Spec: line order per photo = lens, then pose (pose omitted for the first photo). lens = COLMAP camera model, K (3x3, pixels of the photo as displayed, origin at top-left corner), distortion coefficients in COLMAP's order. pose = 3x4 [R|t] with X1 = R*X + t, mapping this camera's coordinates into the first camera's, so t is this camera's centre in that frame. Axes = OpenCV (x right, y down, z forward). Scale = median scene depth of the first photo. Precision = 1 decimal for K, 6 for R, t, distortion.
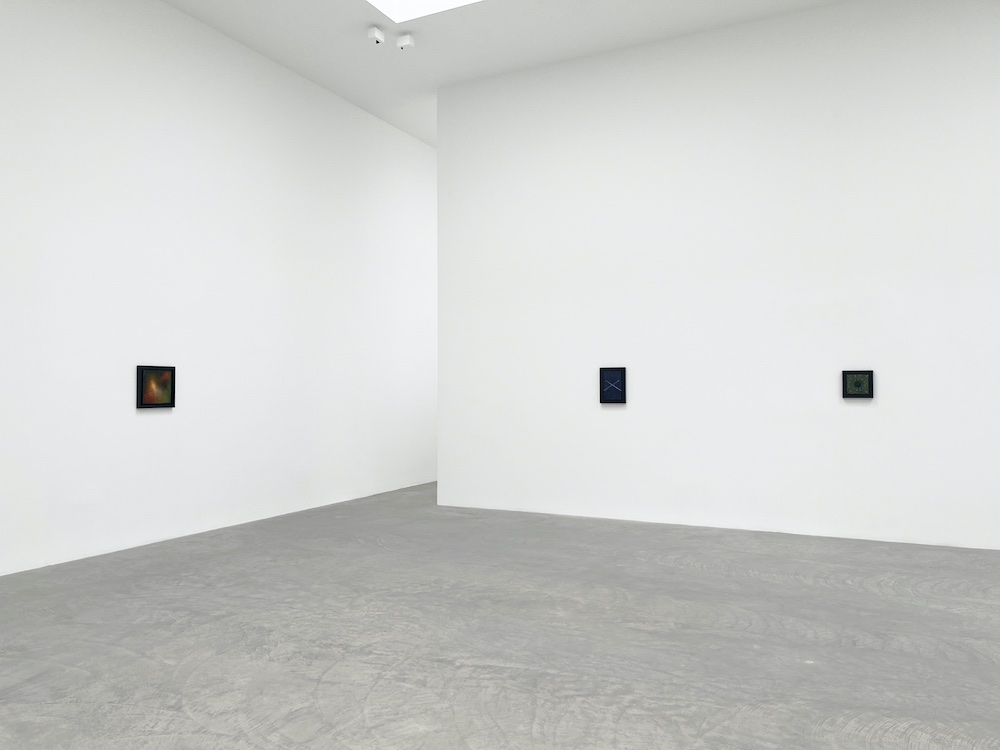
lens RADIAL K [[744.9, 0, 497.0], [0, 744.9, 373.5], [0, 0, 1]] dist [0.010889, -0.053370]
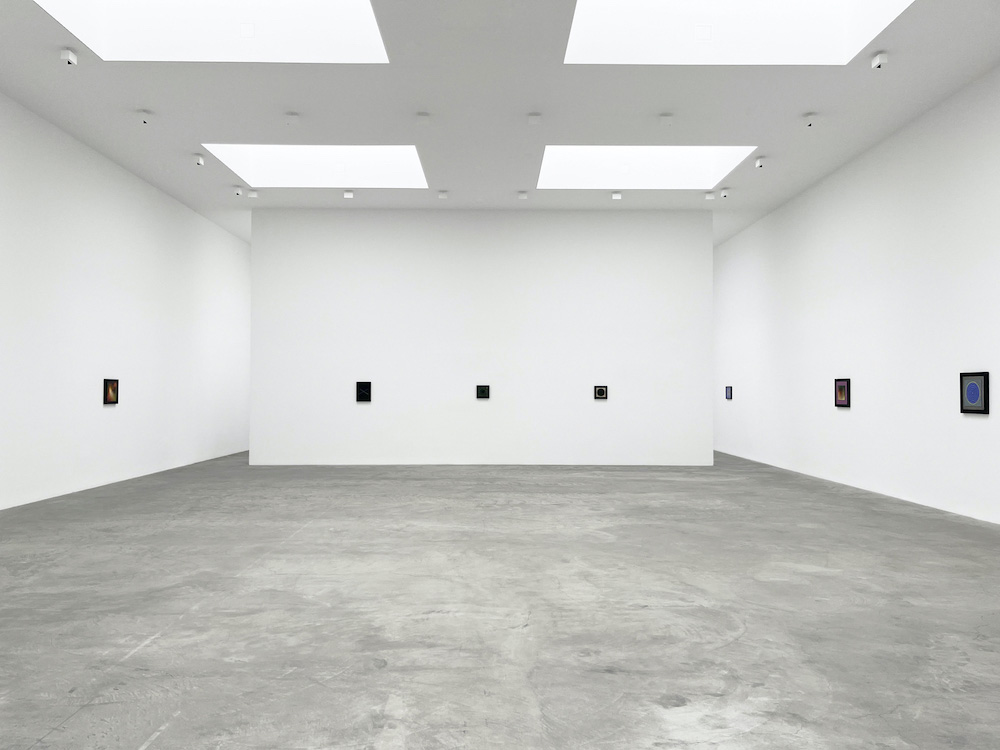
lens RADIAL K [[744.9, 0, 509.1], [0, 744.9, 371.3], [0, 0, 1]] dist [0.010889, -0.053370]
pose [[0.879465, 0.016661, 0.475671, -0.727126], [-0.010587, 0.999825, -0.015446, -0.017978], [-0.475845, 0.008548, 0.879488, -1.426030]]
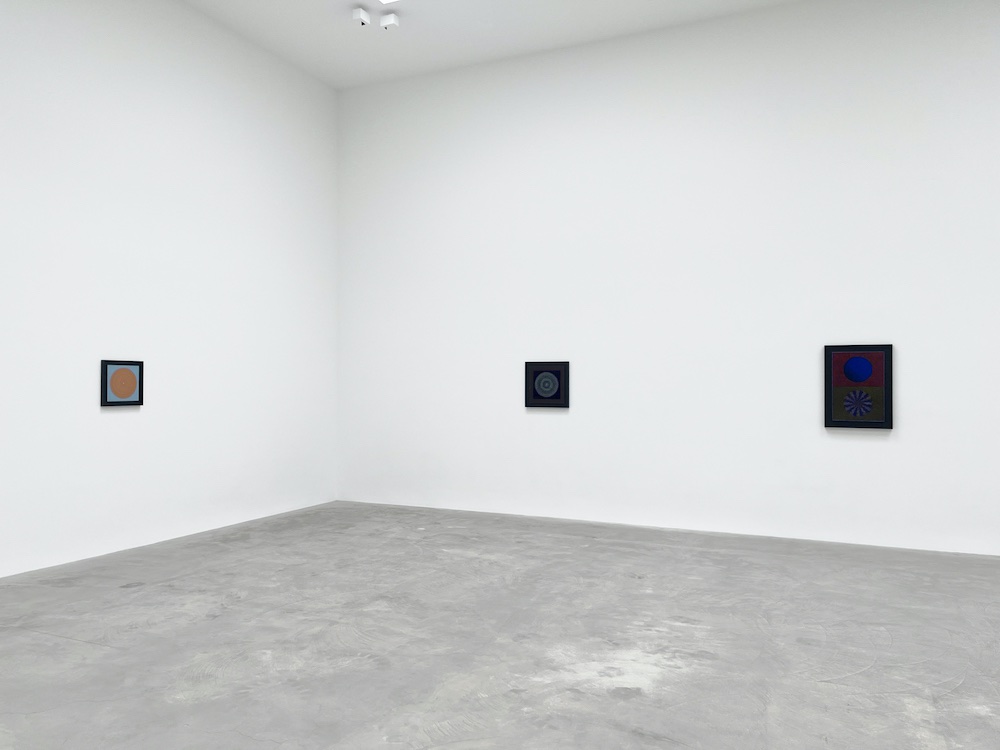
lens RADIAL K [[744.9, 0, 500.1], [0, 744.9, 379.2], [0, 0, 1]] dist [0.010889, -0.053370]
pose [[-0.999128, 0.001982, -0.041703, 3.175600], [0.002702, 0.999848, -0.017204, 0.057038], [0.041662, -0.017302, -0.998982, 6.442297]]
